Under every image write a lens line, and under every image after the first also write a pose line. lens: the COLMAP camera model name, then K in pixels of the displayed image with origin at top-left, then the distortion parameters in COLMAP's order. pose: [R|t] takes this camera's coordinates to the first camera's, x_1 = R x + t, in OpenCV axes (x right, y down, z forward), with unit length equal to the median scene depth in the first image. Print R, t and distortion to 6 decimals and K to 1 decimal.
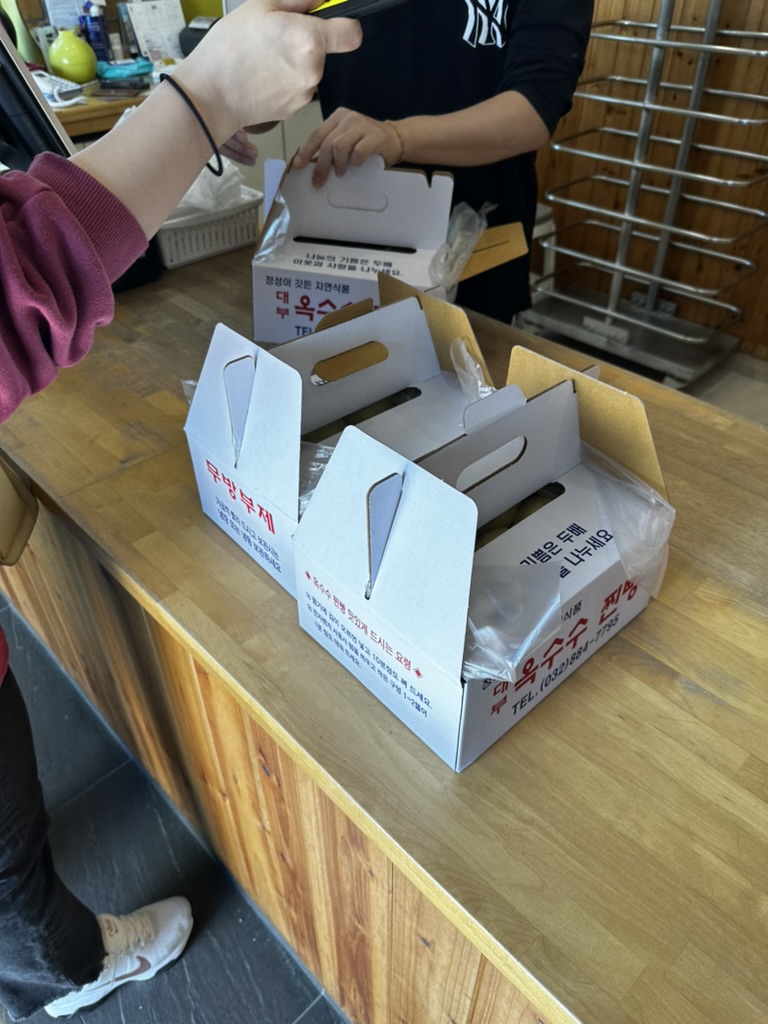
lens RADIAL K [[714.8, 0, 384.0], [0, 714.8, 512.0], [0, 0, 1]] dist [0.000088, 0.000529]
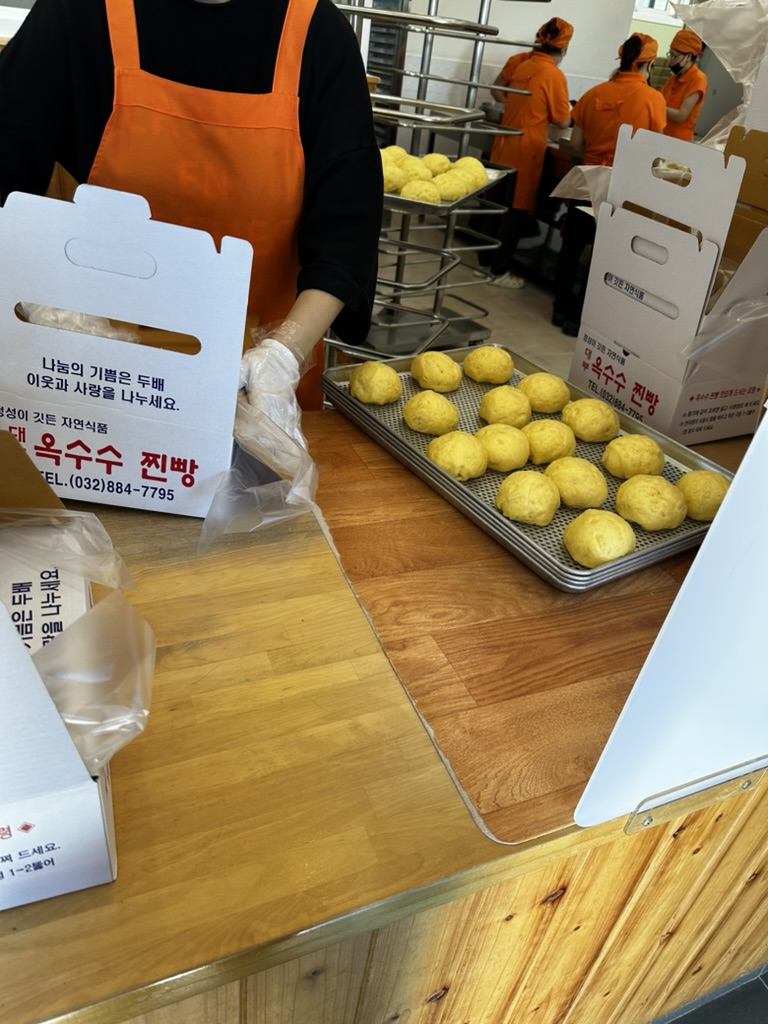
lens RADIAL K [[714.8, 0, 384.0], [0, 714.8, 512.0], [0, 0, 1]] dist [0.000088, 0.000529]
pose [[0.357478, -0.472198, 0.805754, -0.257641], [0.484966, 0.831178, 0.271939, -0.080675], [-0.798134, 0.293551, 0.526128, 0.148402]]
